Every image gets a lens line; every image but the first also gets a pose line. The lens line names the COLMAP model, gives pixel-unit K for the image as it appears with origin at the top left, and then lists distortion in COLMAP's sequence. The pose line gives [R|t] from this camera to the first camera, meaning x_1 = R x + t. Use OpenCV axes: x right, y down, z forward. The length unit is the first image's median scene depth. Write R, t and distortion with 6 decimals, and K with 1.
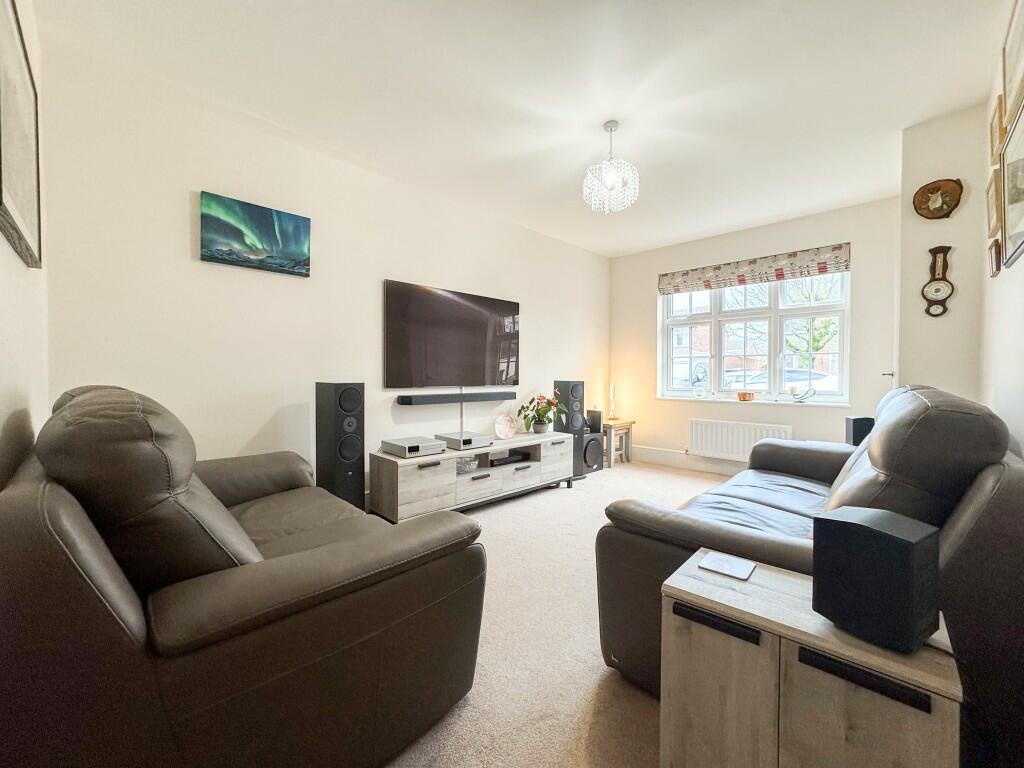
lens RADIAL K [[413.2, 0, 507.7], [0, 413.2, 381.2], [0, 0, 1]] dist [-0.000066, 0.000640]
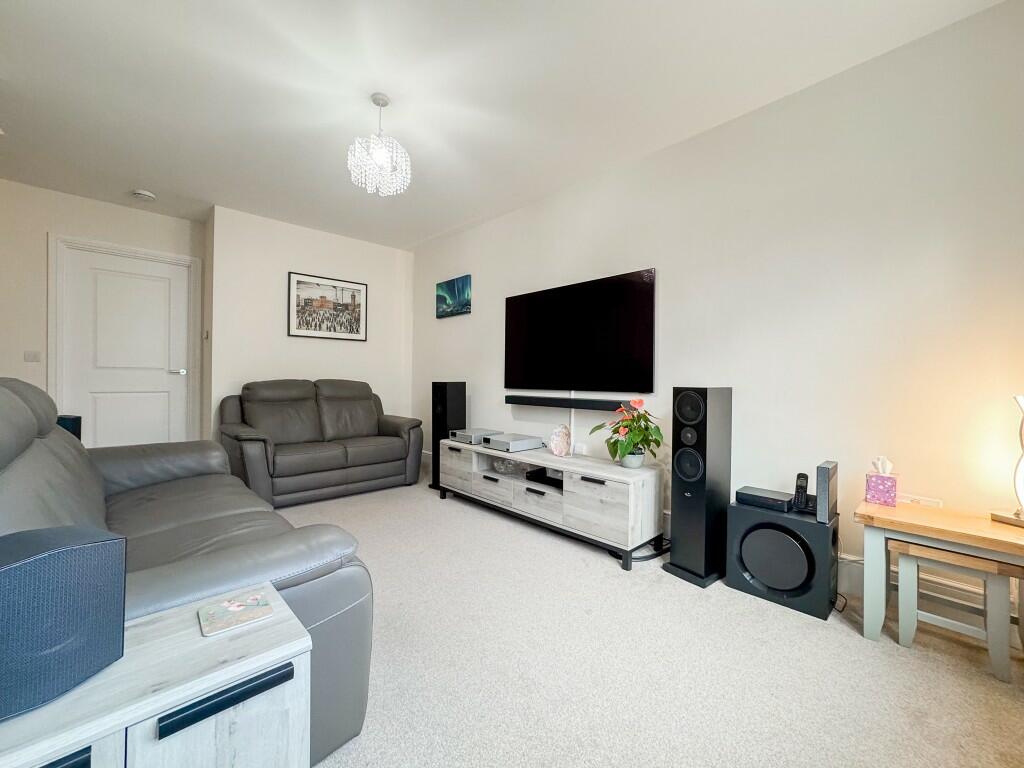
lens RADIAL K [[413.2, 0, 508.2], [0, 413.2, 381.4], [0, 0, 1]] dist [-0.000066, 0.000640]
pose [[-0.017611, -0.004078, -0.999837, 1.030364], [-0.032448, 0.999467, -0.003504, 0.000673], [0.999318, 0.032381, -0.017734, 1.169949]]
